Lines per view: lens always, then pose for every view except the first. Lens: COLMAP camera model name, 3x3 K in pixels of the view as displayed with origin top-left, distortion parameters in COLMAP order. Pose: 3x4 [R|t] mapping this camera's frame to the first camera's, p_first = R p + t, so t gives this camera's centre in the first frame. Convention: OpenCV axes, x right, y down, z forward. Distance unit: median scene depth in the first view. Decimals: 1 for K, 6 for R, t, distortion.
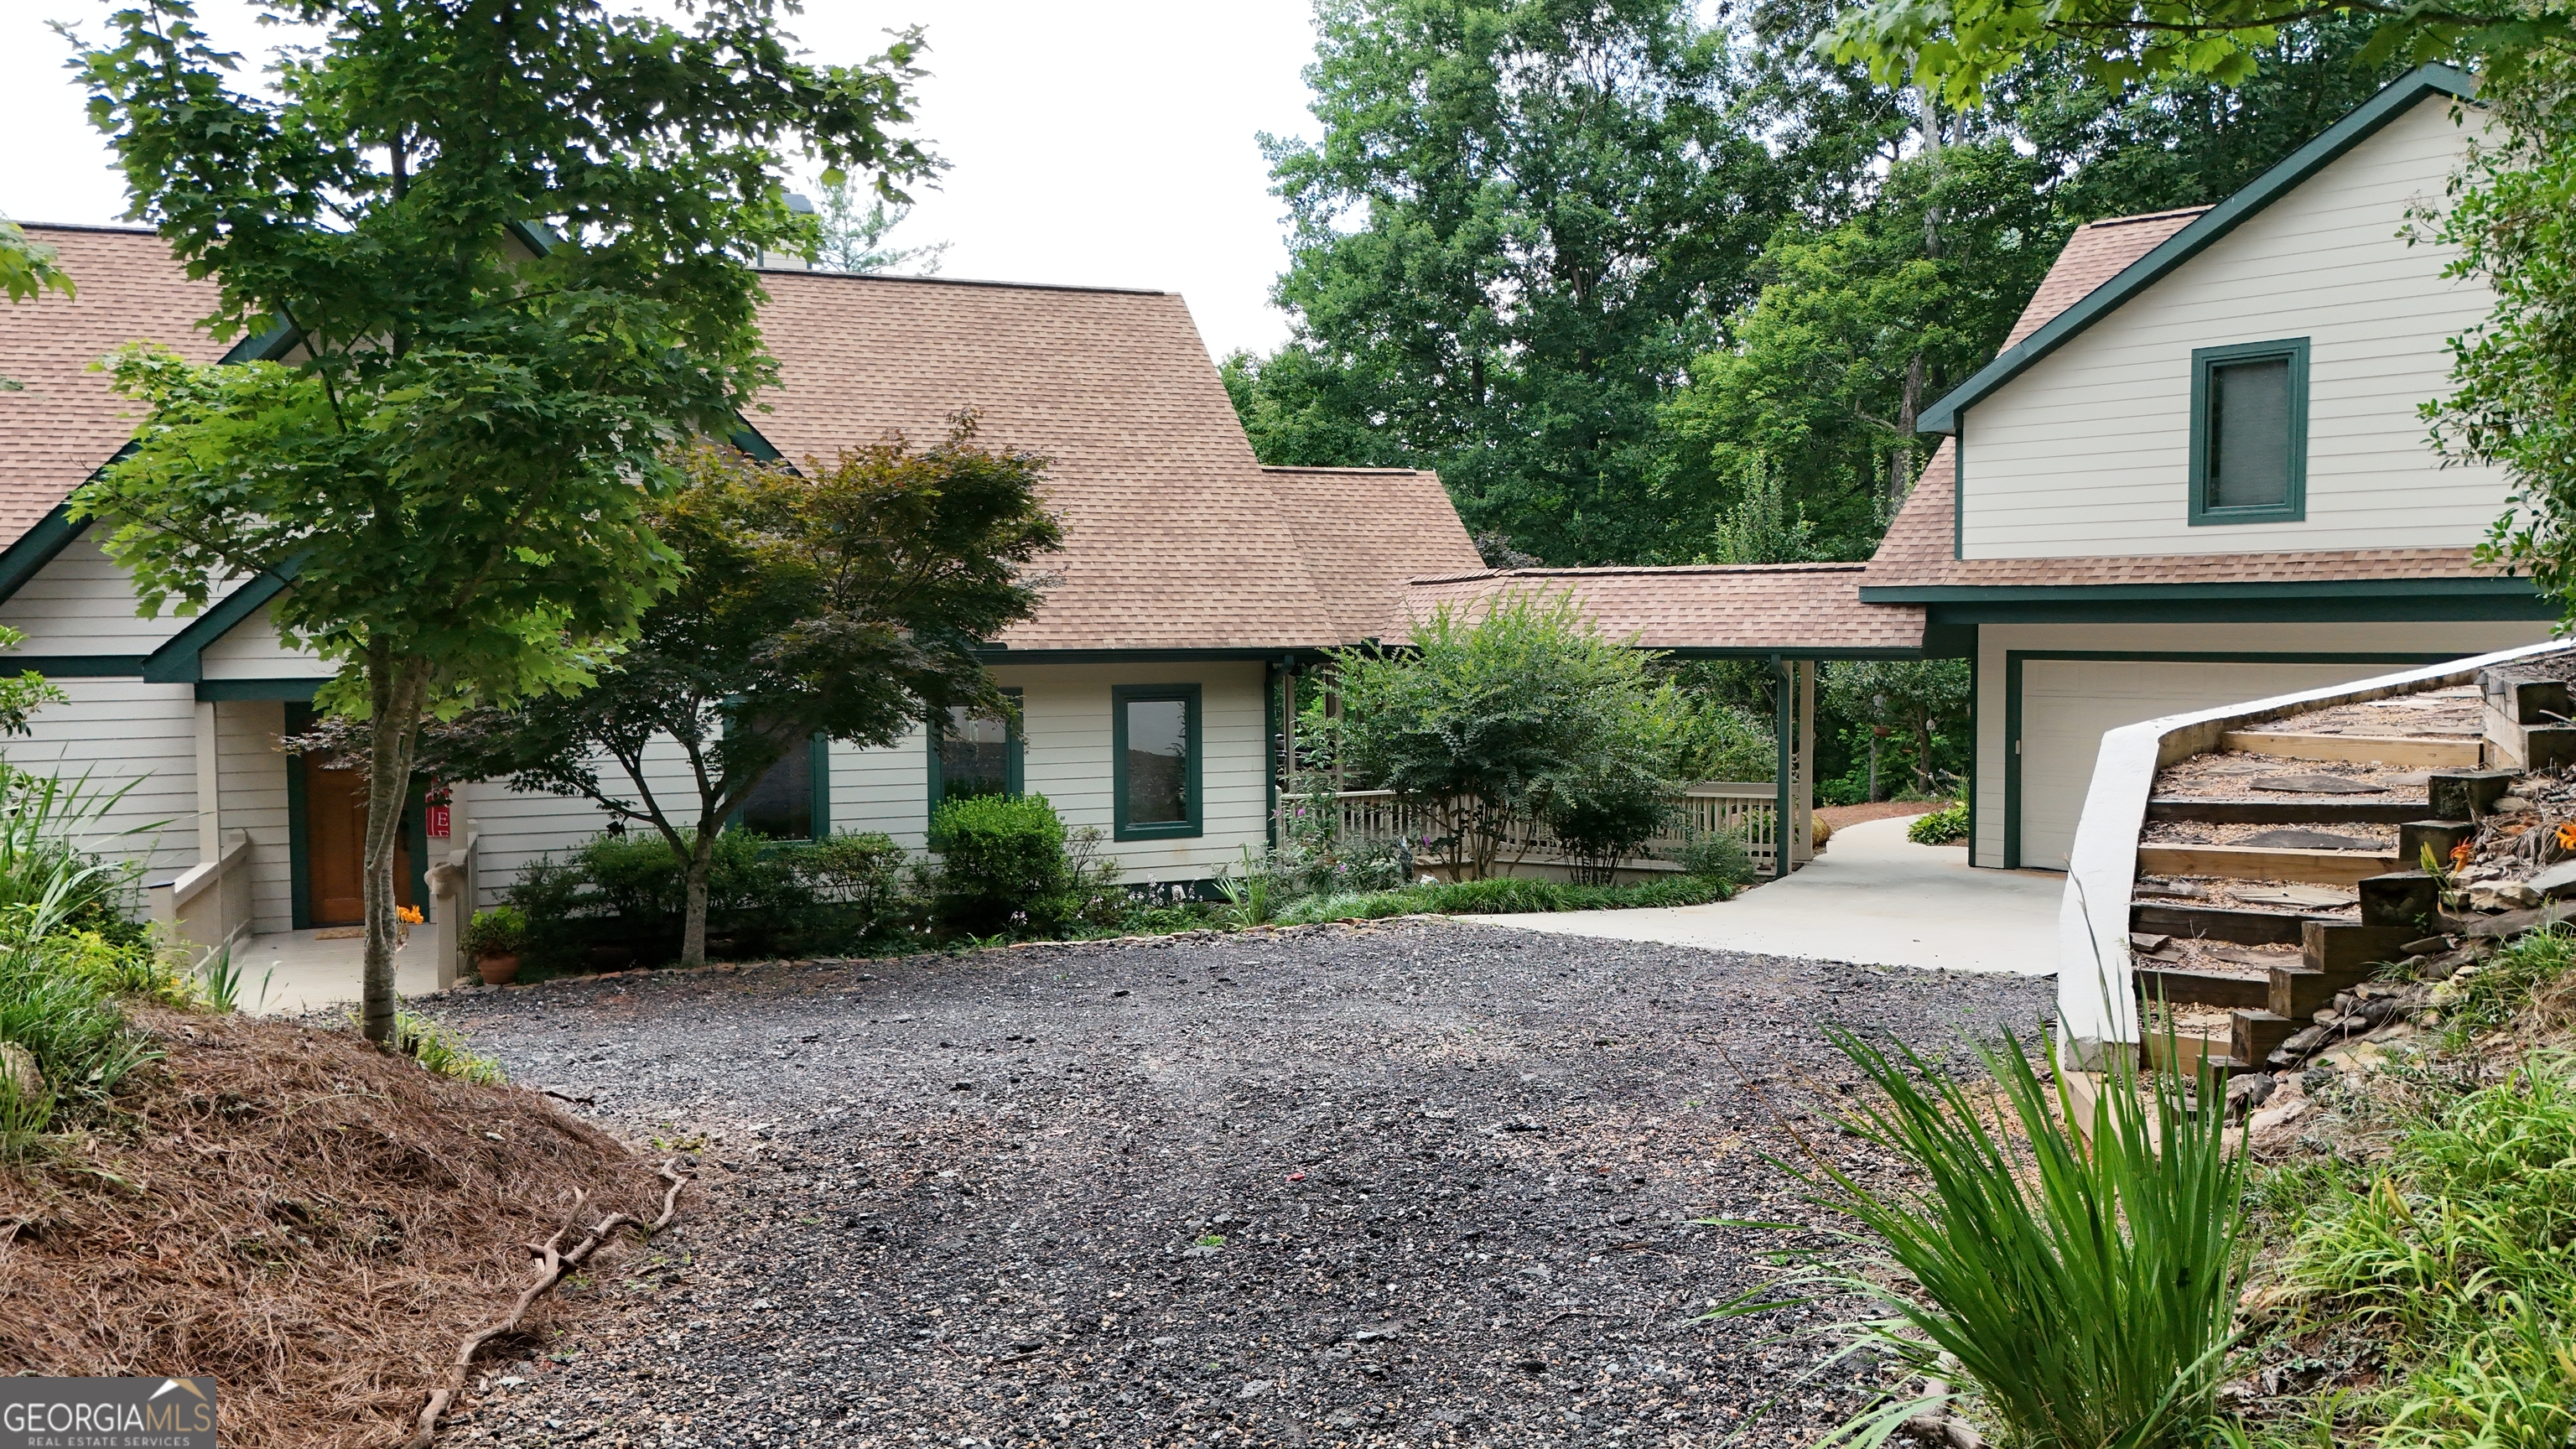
lens RADIAL K [[1741.0, 0, 1286.1], [0, 1741.0, 738.1], [0, 0, 1]] dist [0.001363, -0.000223]
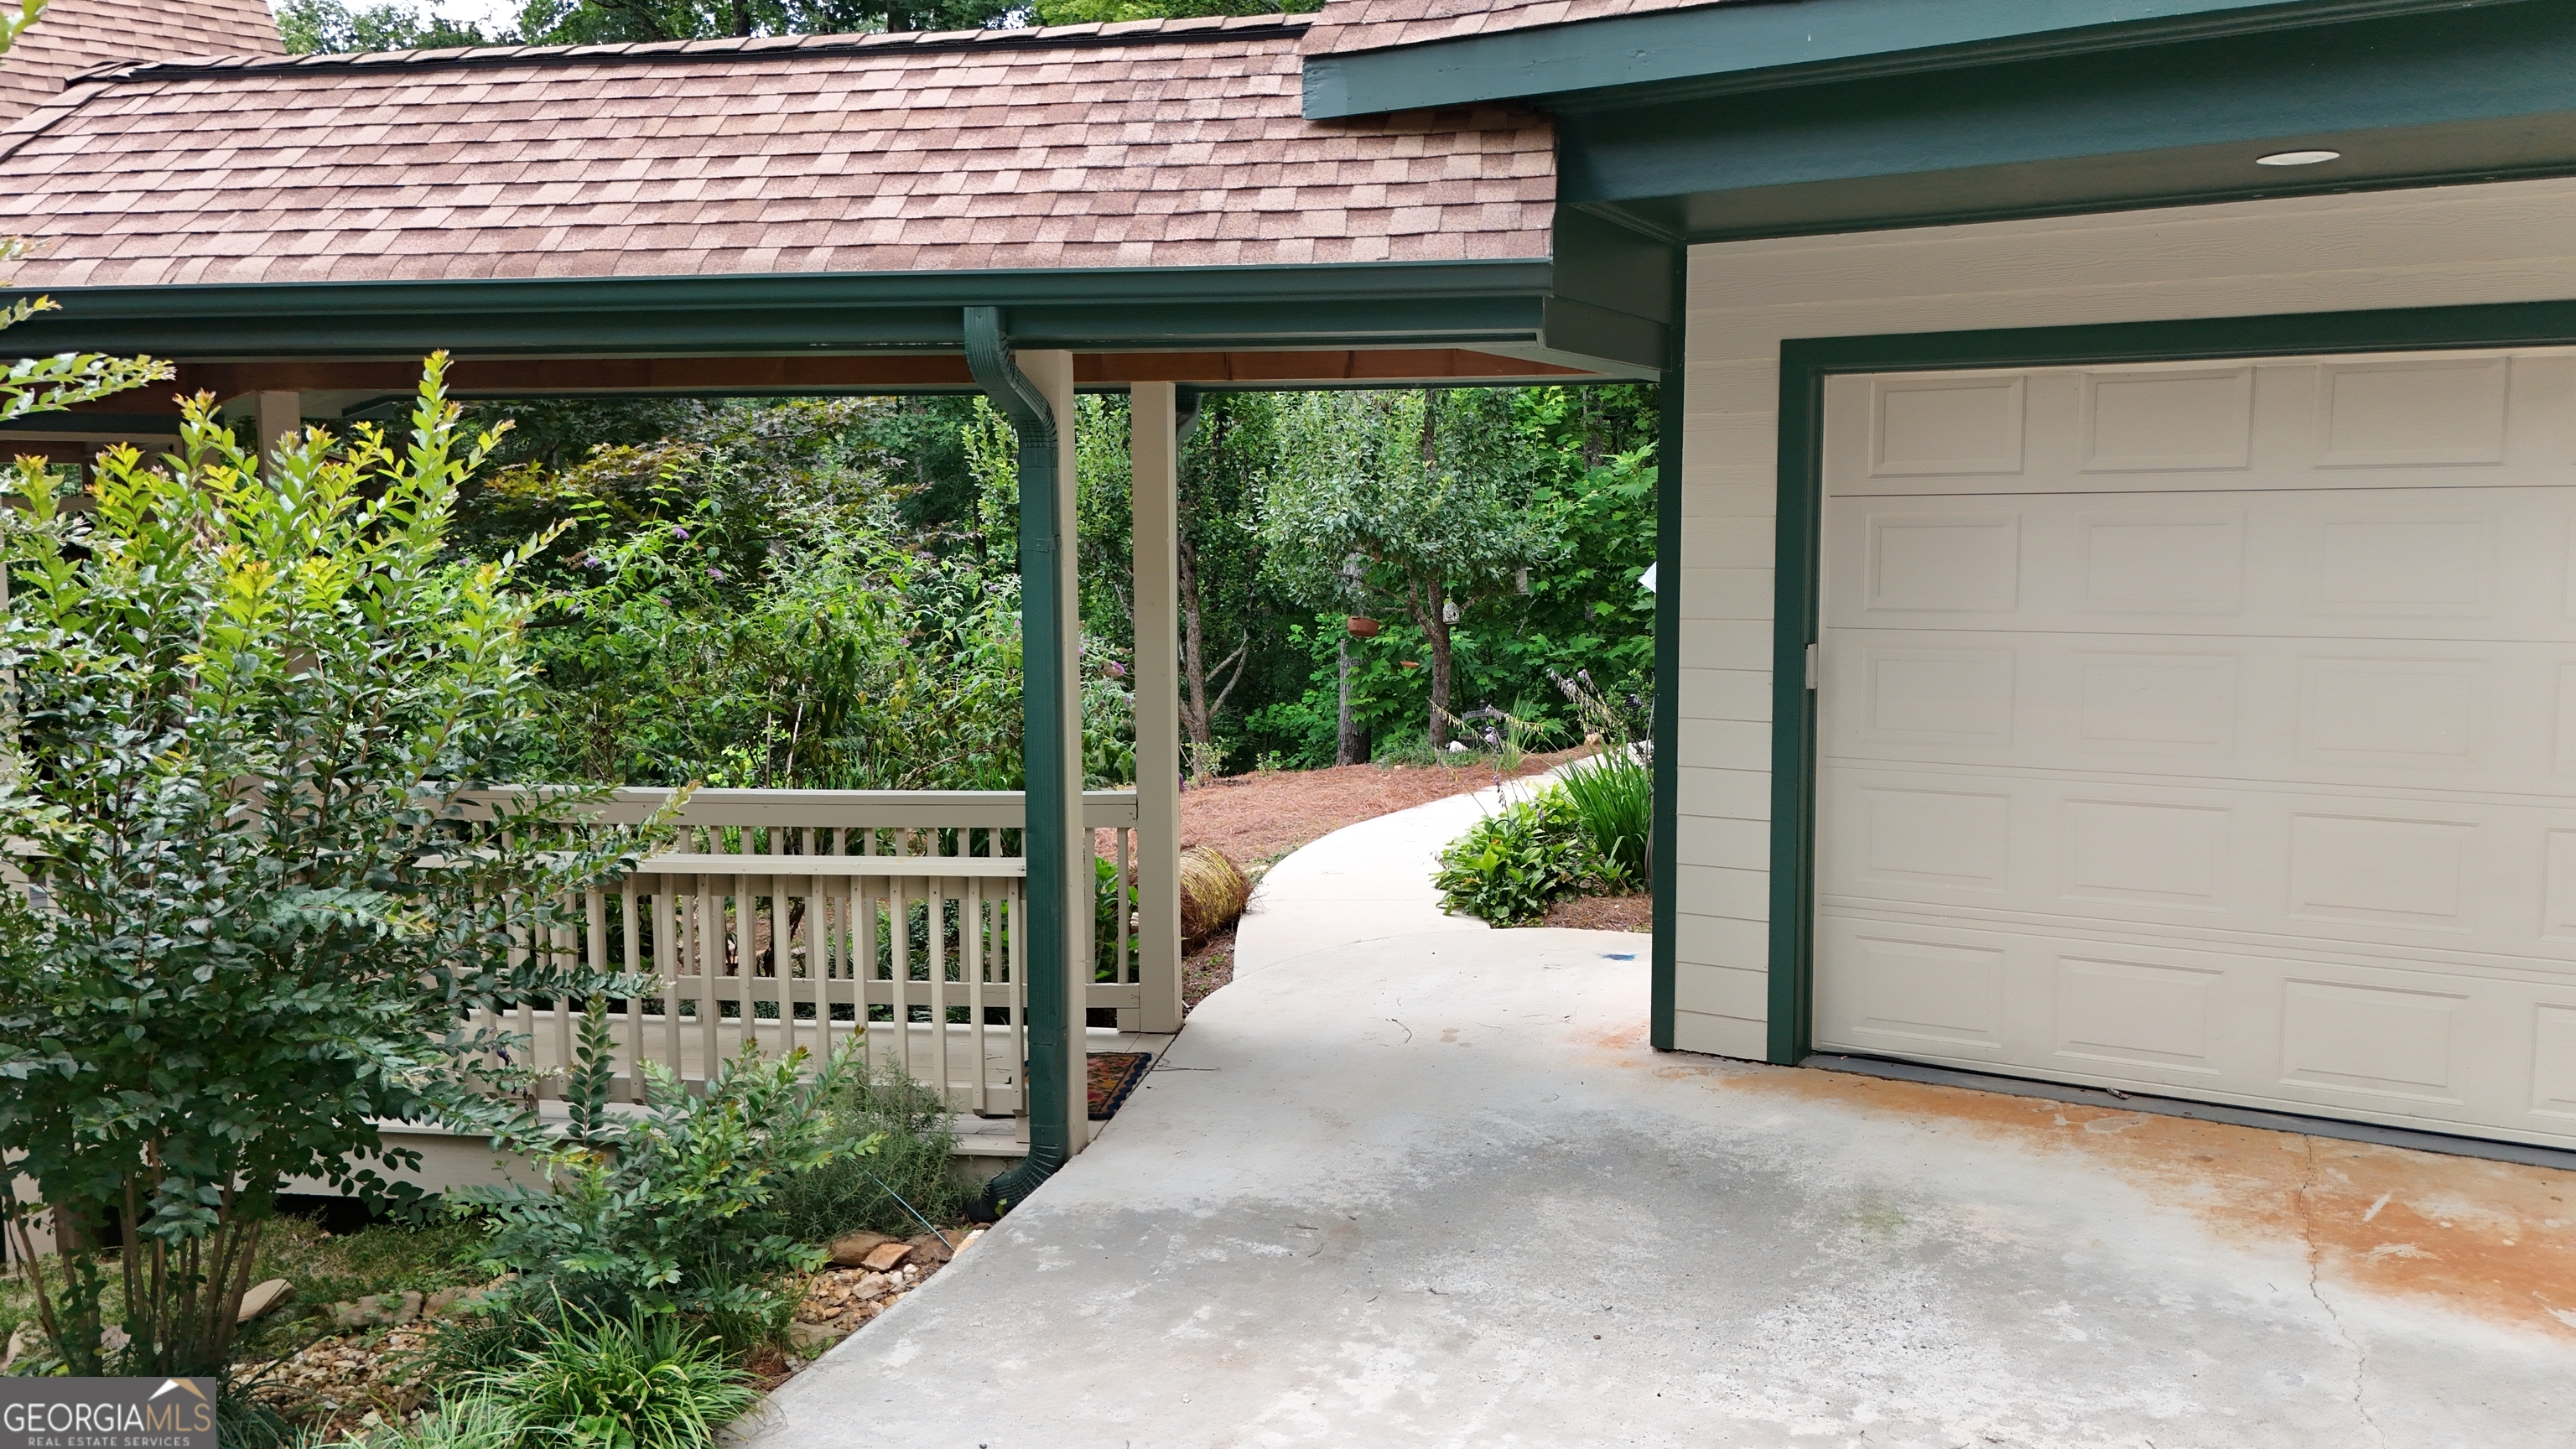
lens RADIAL K [[1741.0, 0, 1290.7], [0, 1741.0, 725.6], [0, 0, 1]] dist [0.001363, -0.000223]
pose [[0.955435, -0.028190, 0.293852, 0.243149], [0.013969, 0.998632, 0.050384, -0.000880], [-0.294870, -0.044034, 0.954522, 0.733727]]
